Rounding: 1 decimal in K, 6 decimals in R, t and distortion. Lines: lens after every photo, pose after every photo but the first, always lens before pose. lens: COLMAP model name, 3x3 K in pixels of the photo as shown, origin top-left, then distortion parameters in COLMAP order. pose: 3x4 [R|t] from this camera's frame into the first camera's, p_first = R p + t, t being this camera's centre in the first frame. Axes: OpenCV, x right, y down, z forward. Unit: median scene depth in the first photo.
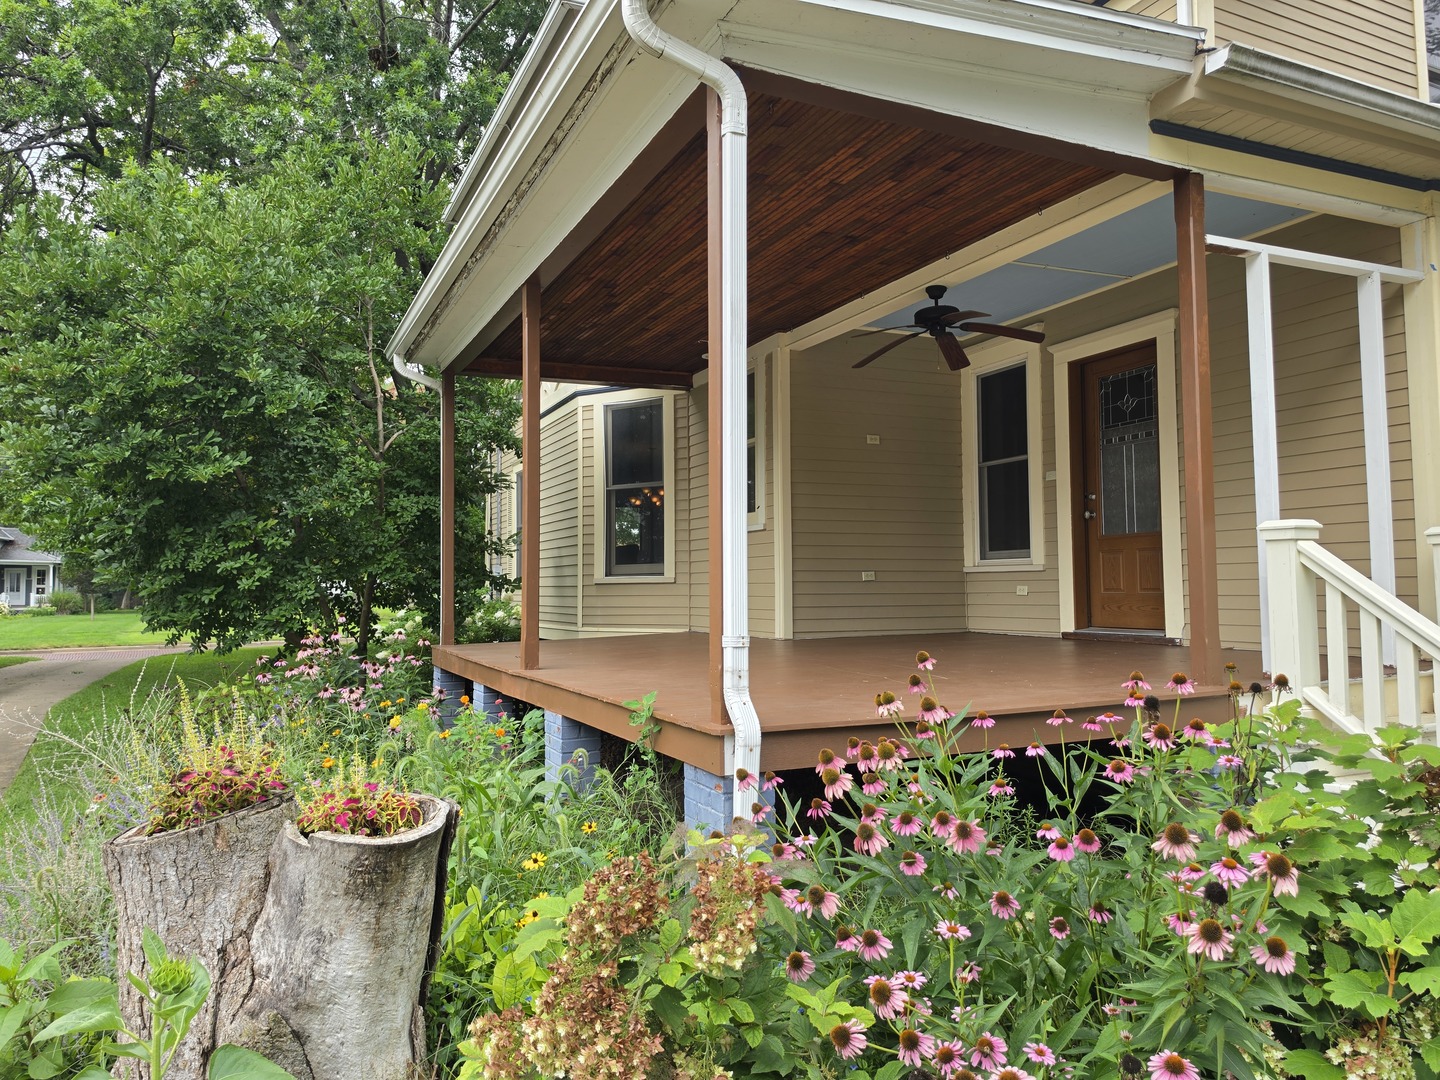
lens RADIAL K [[1007.7, 0, 720.0], [0, 1007.7, 540.0], [0, 0, 1]] dist [0.051056, -0.083494]
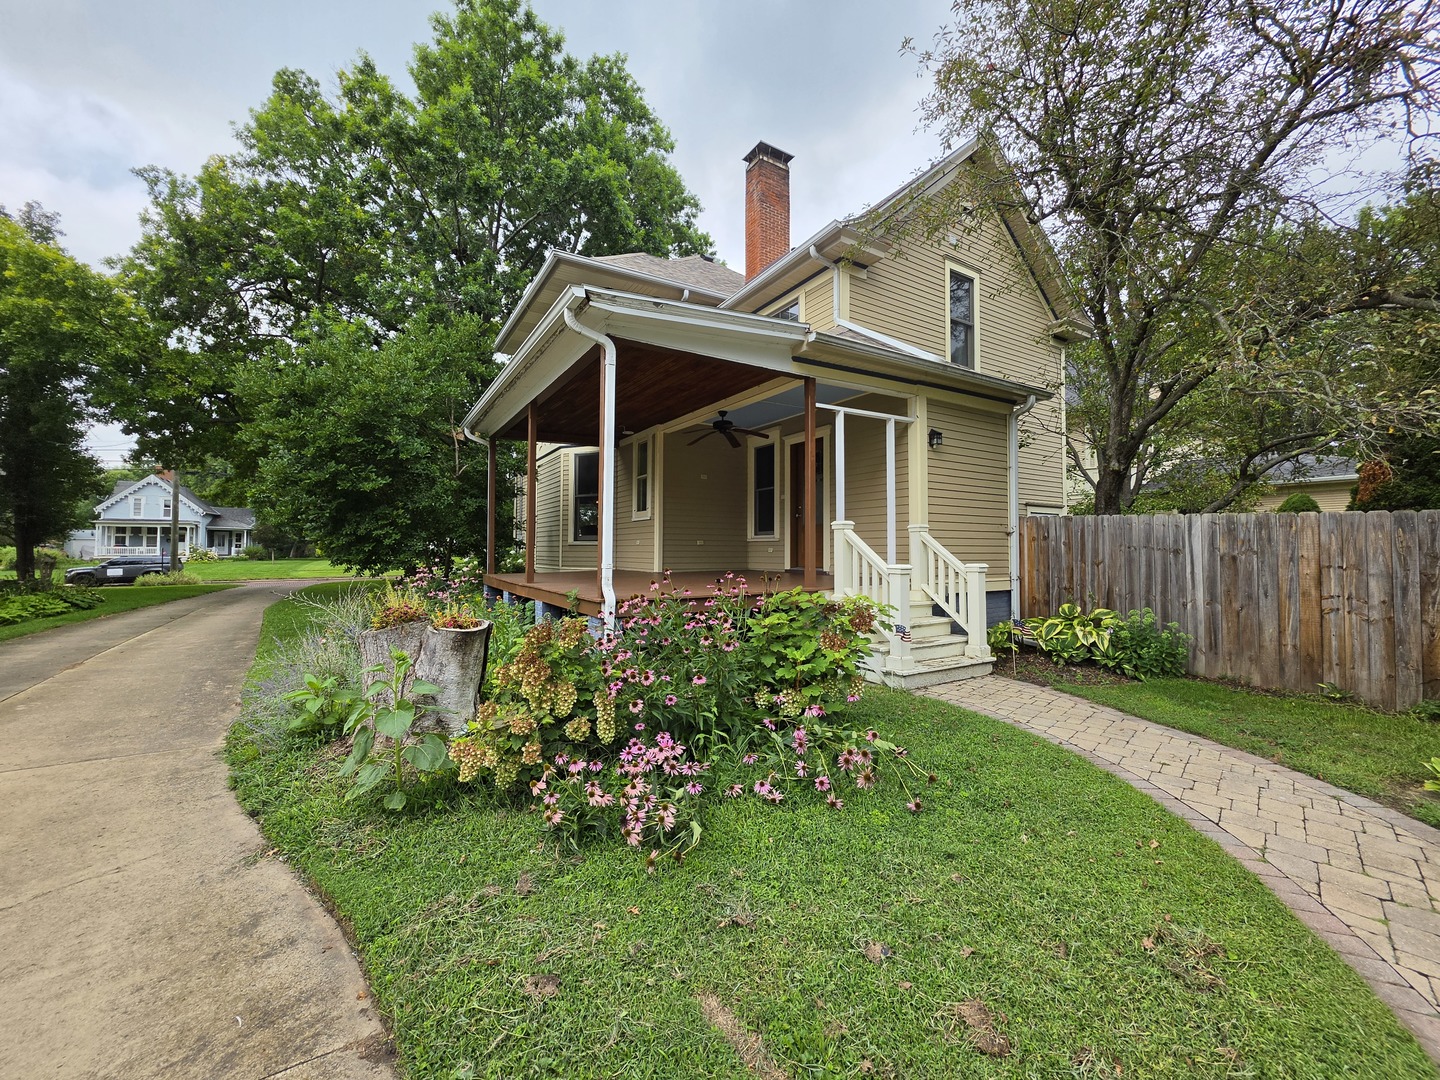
lens RADIAL K [[578.1, 0, 721.0], [0, 578.1, 535.5], [0, 0, 1]] dist [-0.013442, -0.000028]
pose [[0.993415, 0.015831, 0.113474, 0.057581], [-0.018267, 0.999624, 0.020462, -0.004561], [-0.113108, -0.022401, 0.993330, -0.202547]]
